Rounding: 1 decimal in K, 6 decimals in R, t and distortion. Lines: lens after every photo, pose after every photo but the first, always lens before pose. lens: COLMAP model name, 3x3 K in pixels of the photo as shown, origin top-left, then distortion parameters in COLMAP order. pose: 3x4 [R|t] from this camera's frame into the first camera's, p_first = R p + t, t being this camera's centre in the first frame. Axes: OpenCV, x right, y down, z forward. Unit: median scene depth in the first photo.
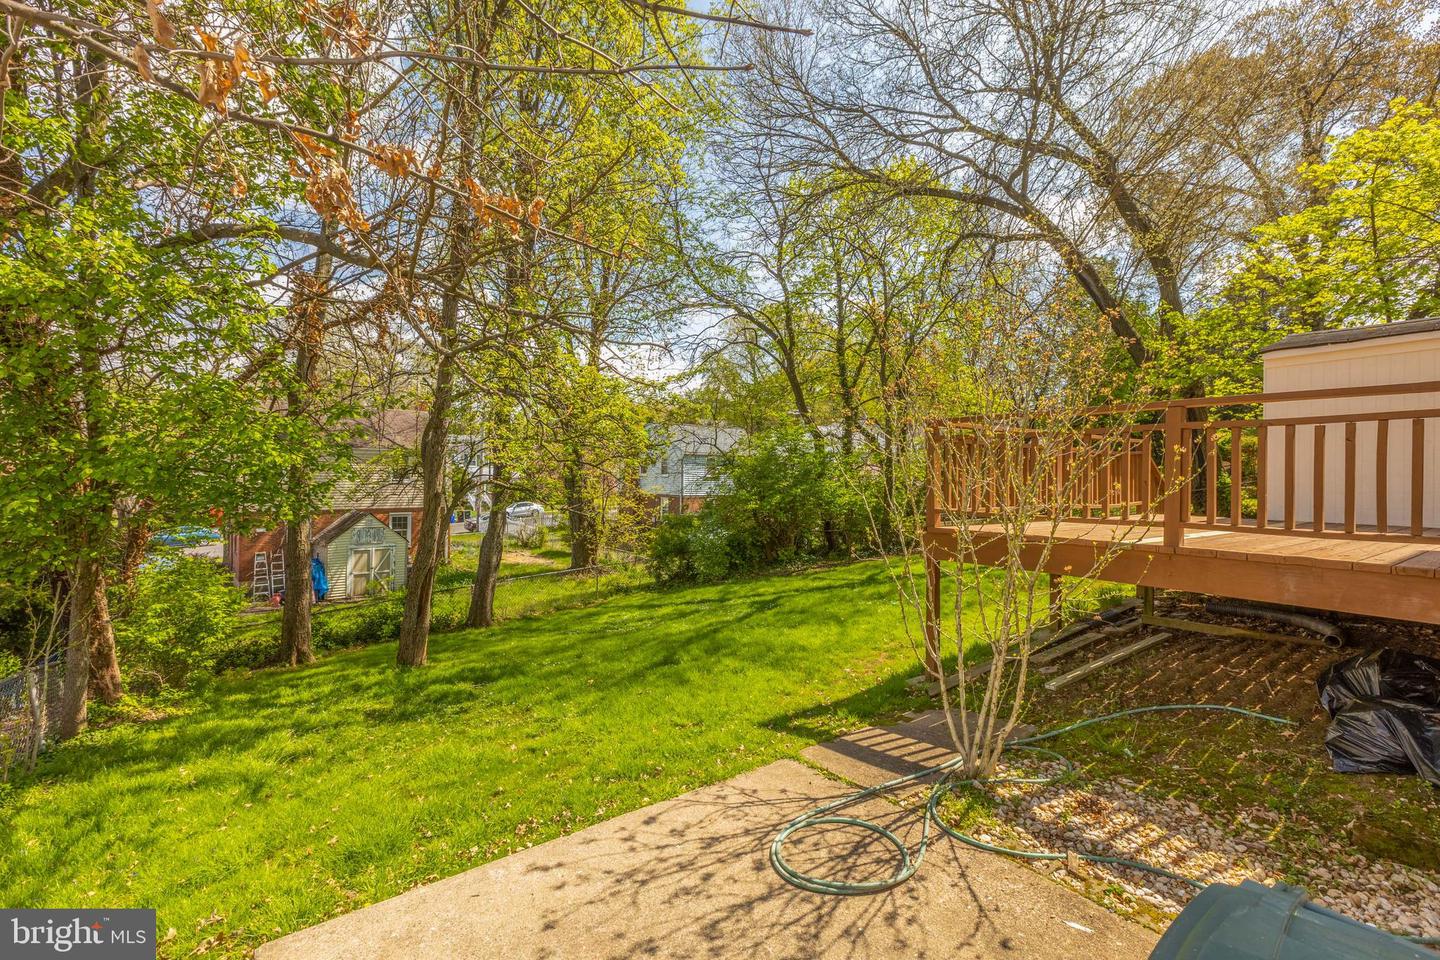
lens RADIAL K [[638.0, 0, 722.9], [0, 638.0, 477.6], [0, 0, 1]] dist [0.000204, -0.000347]
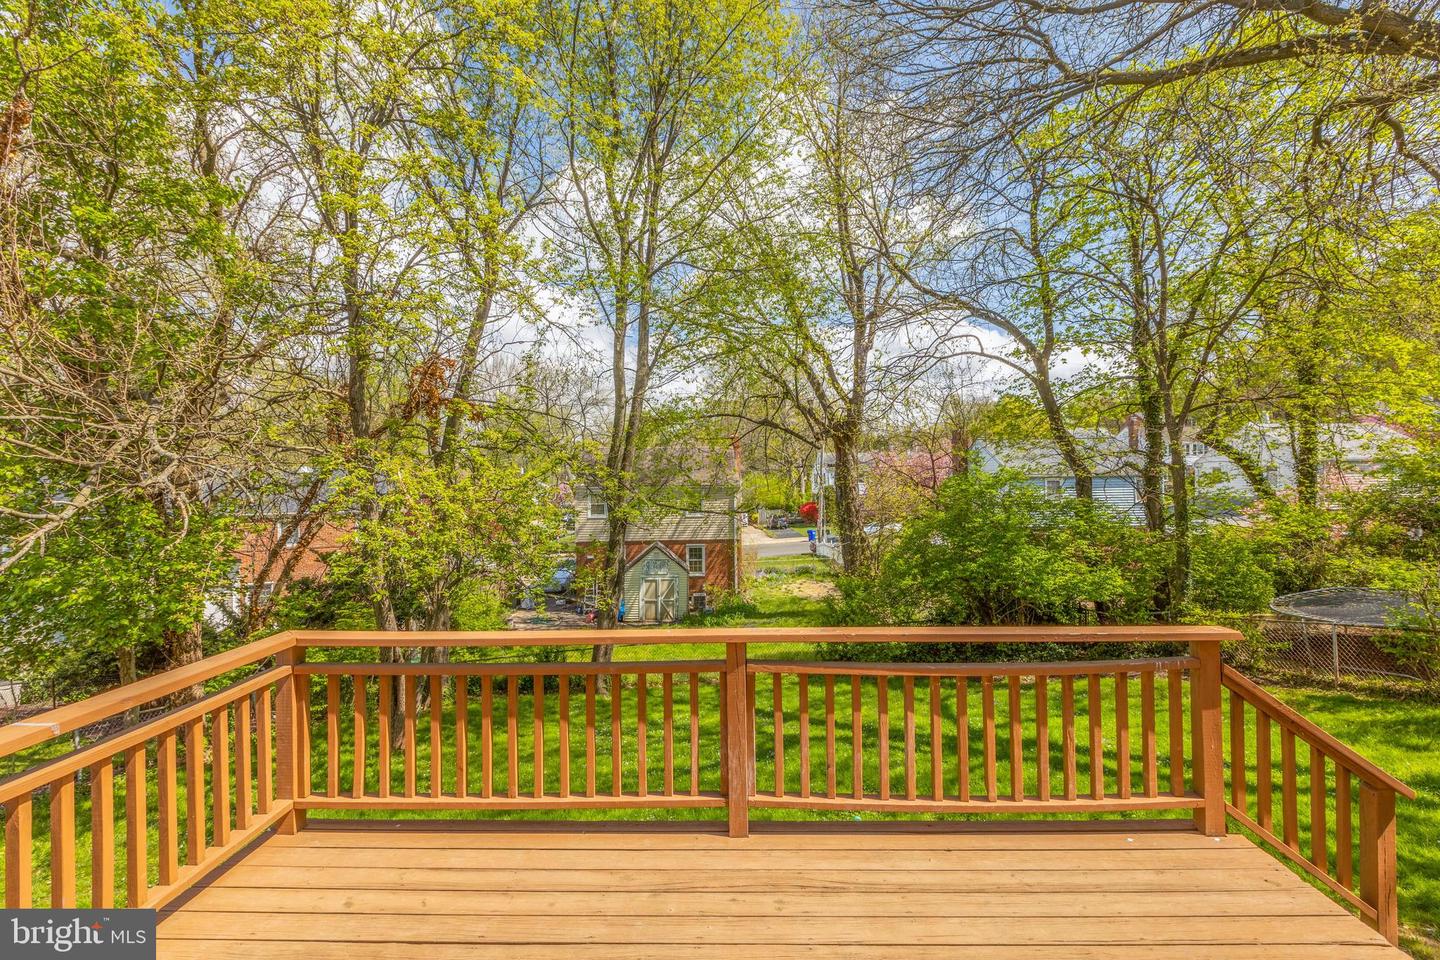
lens RADIAL K [[638.0, 0, 722.9], [0, 638.0, 477.6], [0, 0, 1]] dist [0.000204, -0.000347]
pose [[0.794452, -0.022482, -0.606911, 0.304922], [0.019162, 0.999745, -0.011950, -0.068991], [0.607025, -0.002136, 0.794680, 0.249372]]
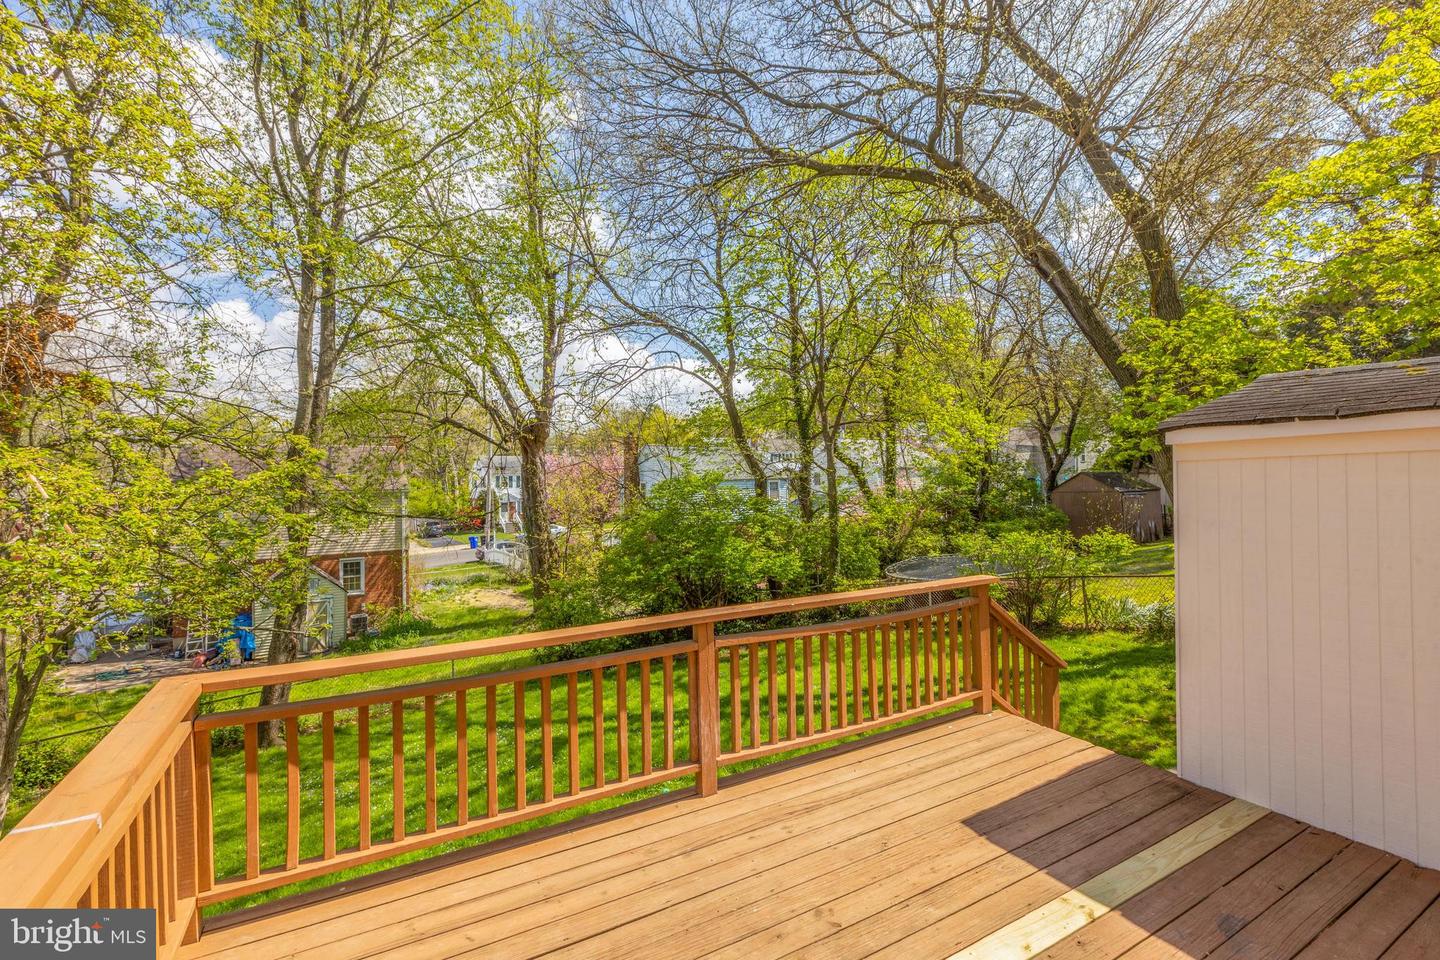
lens RADIAL K [[638.0, 0, 722.9], [0, 638.0, 477.6], [0, 0, 1]] dist [0.000204, -0.000347]
pose [[0.992966, -0.025791, -0.115559, 0.232469], [0.025361, 0.999665, -0.005196, -0.069220], [0.115654, 0.002229, 0.993287, 0.198136]]
